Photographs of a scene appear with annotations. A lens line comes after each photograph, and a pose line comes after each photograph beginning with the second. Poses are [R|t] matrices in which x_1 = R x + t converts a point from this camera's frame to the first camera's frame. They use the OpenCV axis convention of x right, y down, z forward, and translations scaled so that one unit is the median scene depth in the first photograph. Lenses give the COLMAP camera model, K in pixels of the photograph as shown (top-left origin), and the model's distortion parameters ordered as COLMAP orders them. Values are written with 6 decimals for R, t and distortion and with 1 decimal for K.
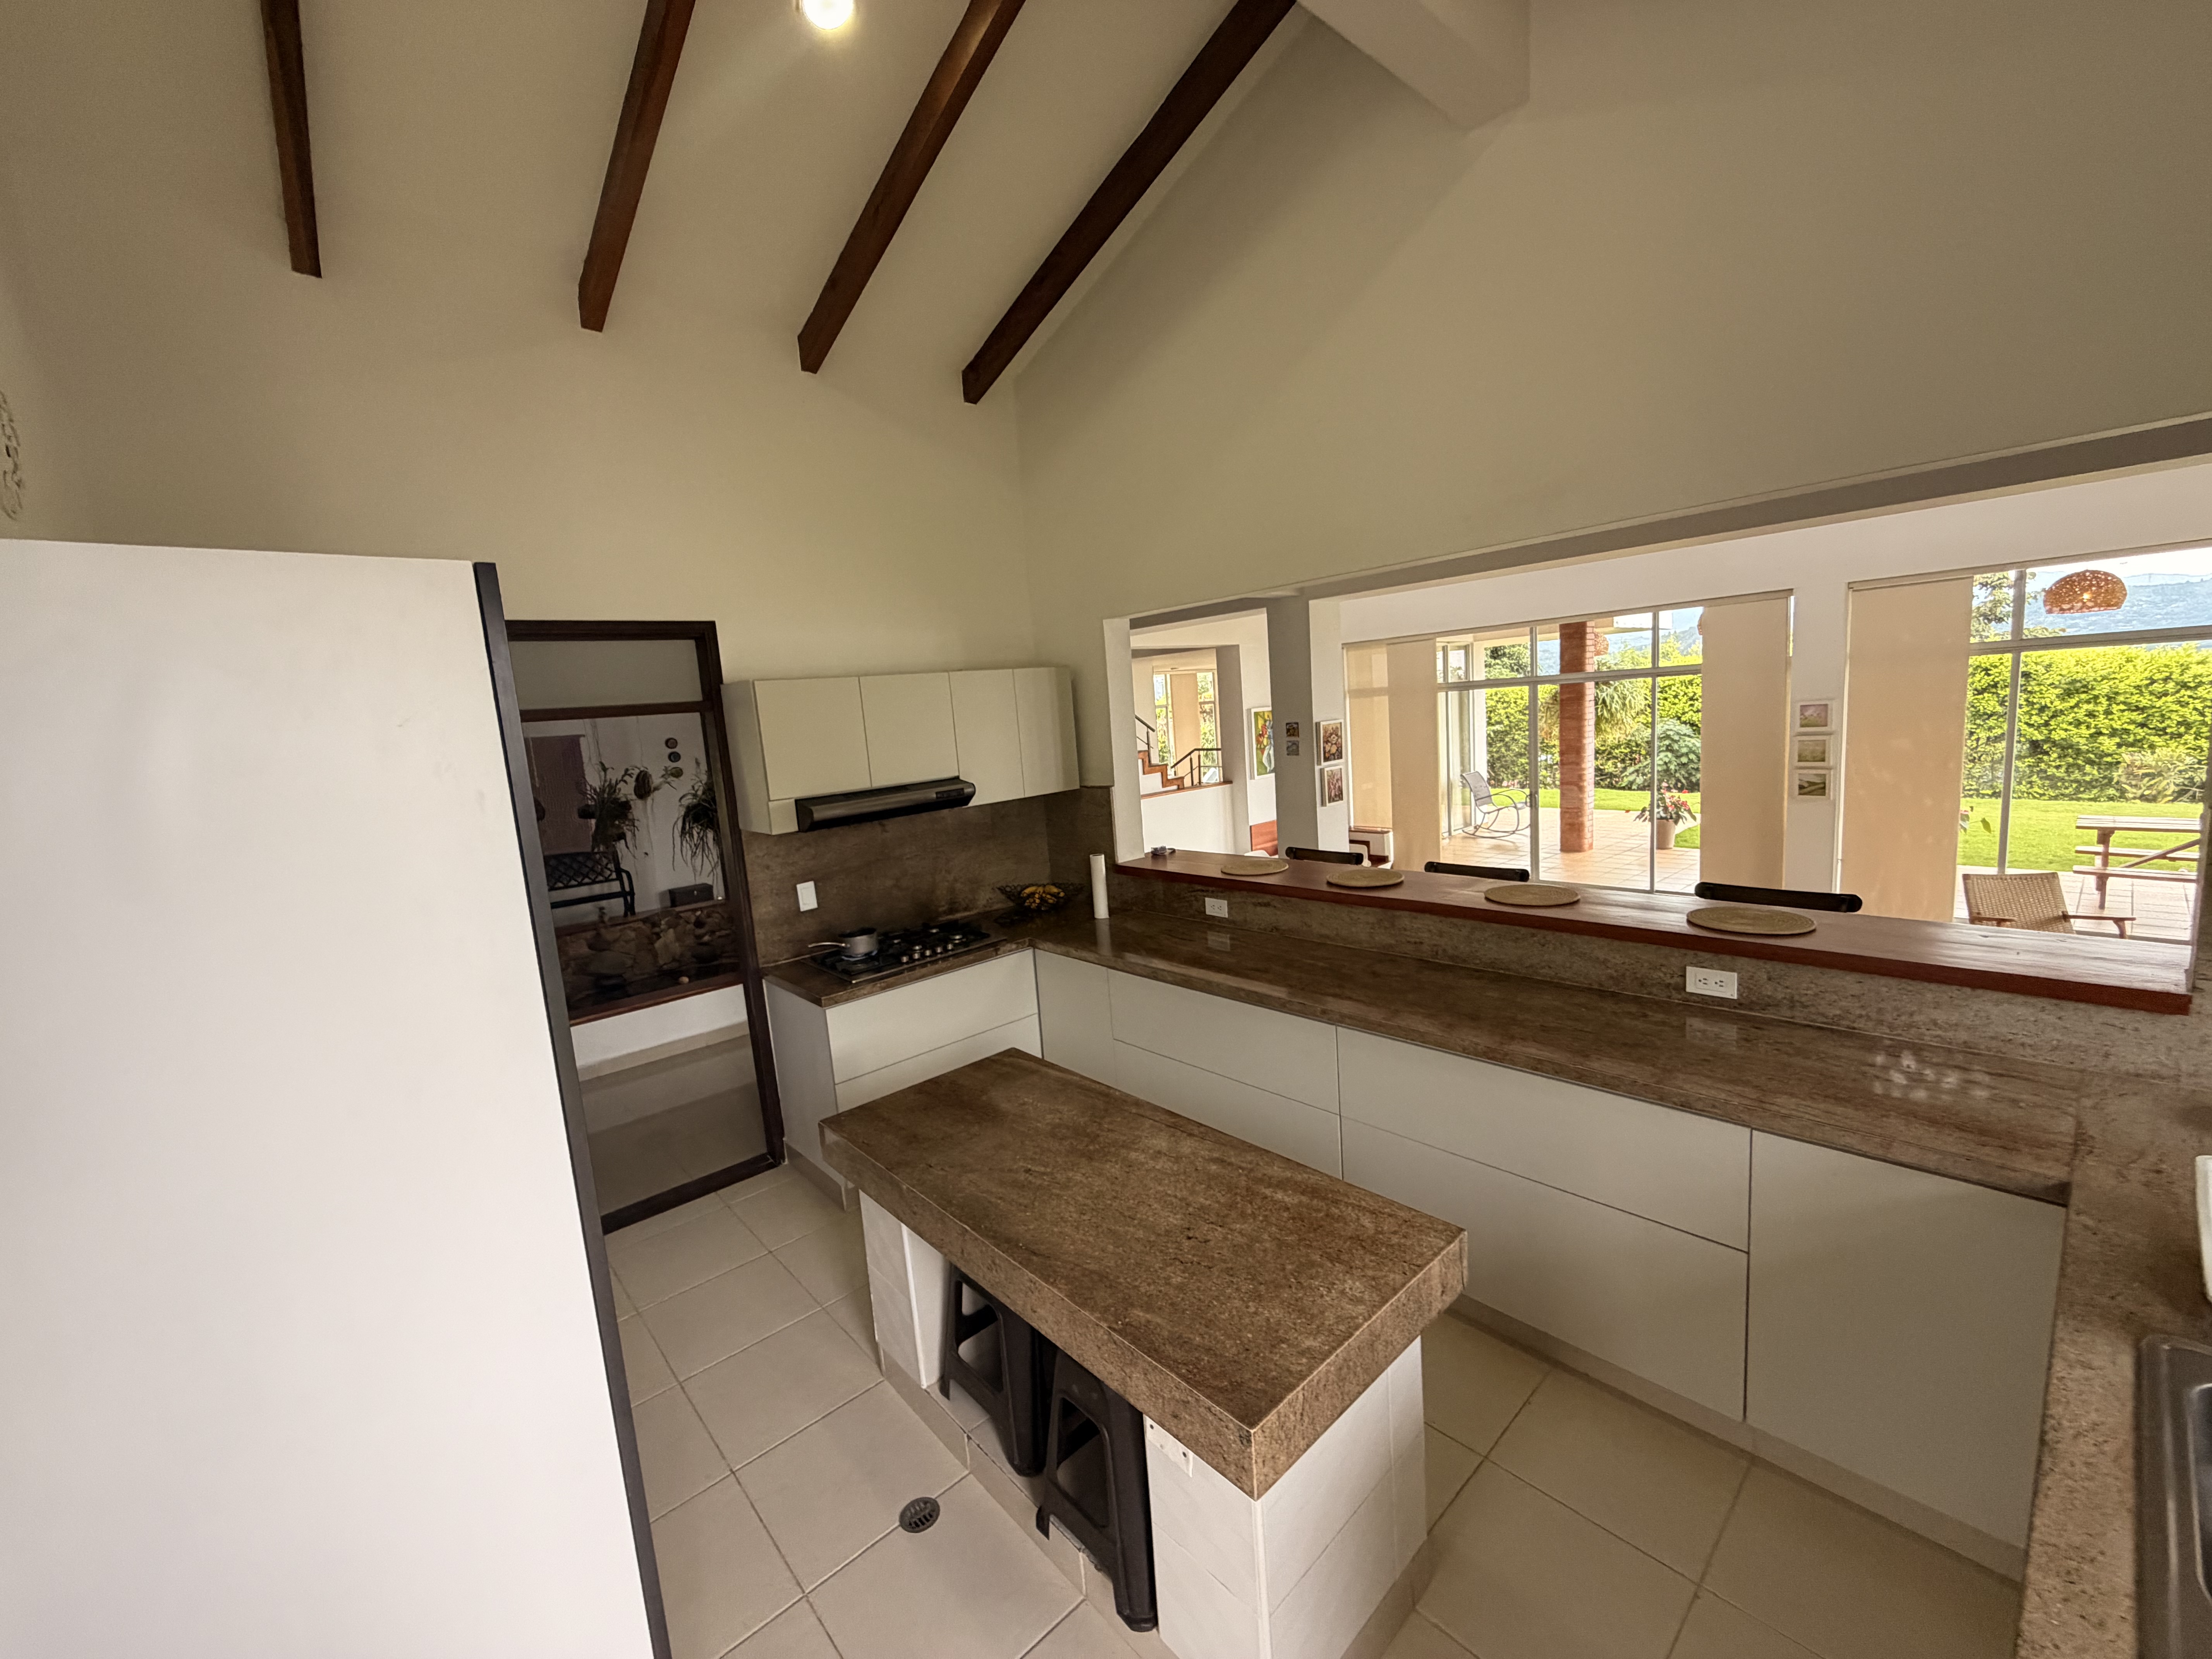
lens RADIAL K [[883.1, 0, 1100.9], [0, 883.1, 830.0], [0, 0, 1]] dist [0.002019, -0.000172]
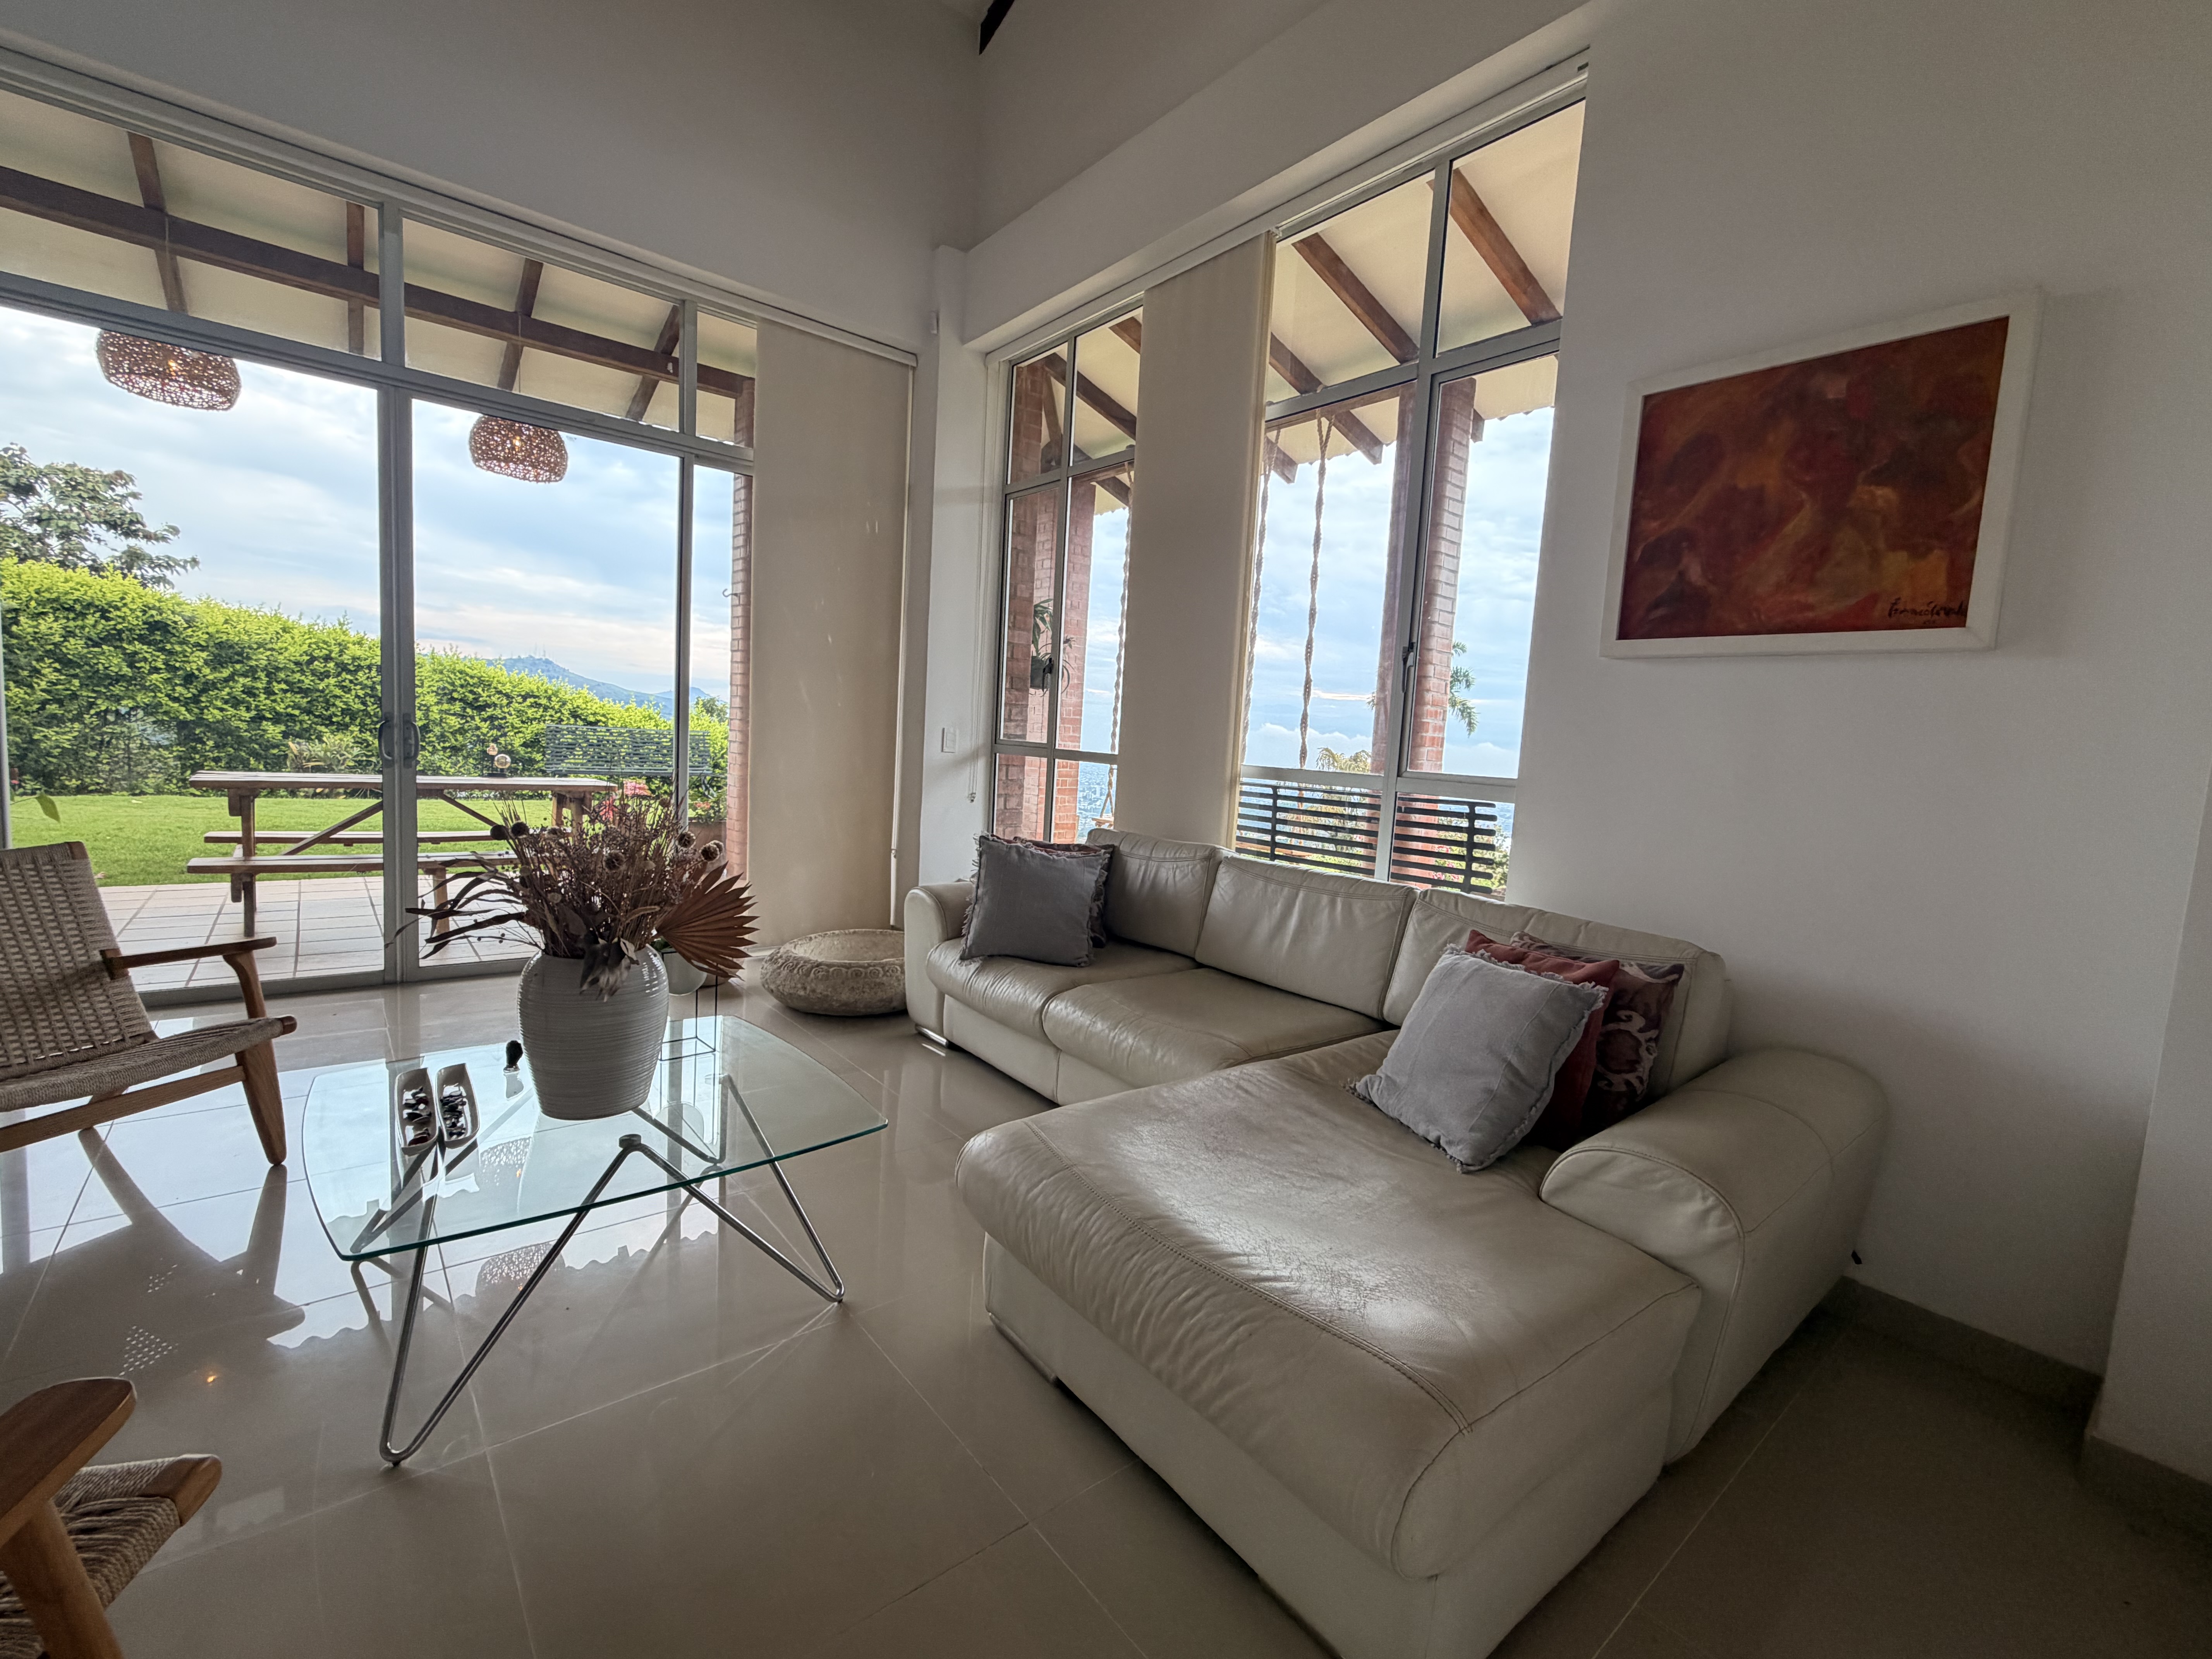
lens RADIAL K [[956.9, 0, 1099.3], [0, 956.9, 827.9], [0, 0, 1]] dist [0.000497, 0.000104]
pose [[0.027088, -0.020702, 0.999419, 0.309940], [0.077562, 0.996815, 0.018545, 0.029051], [-0.996620, 0.077014, 0.028607, 0.253795]]
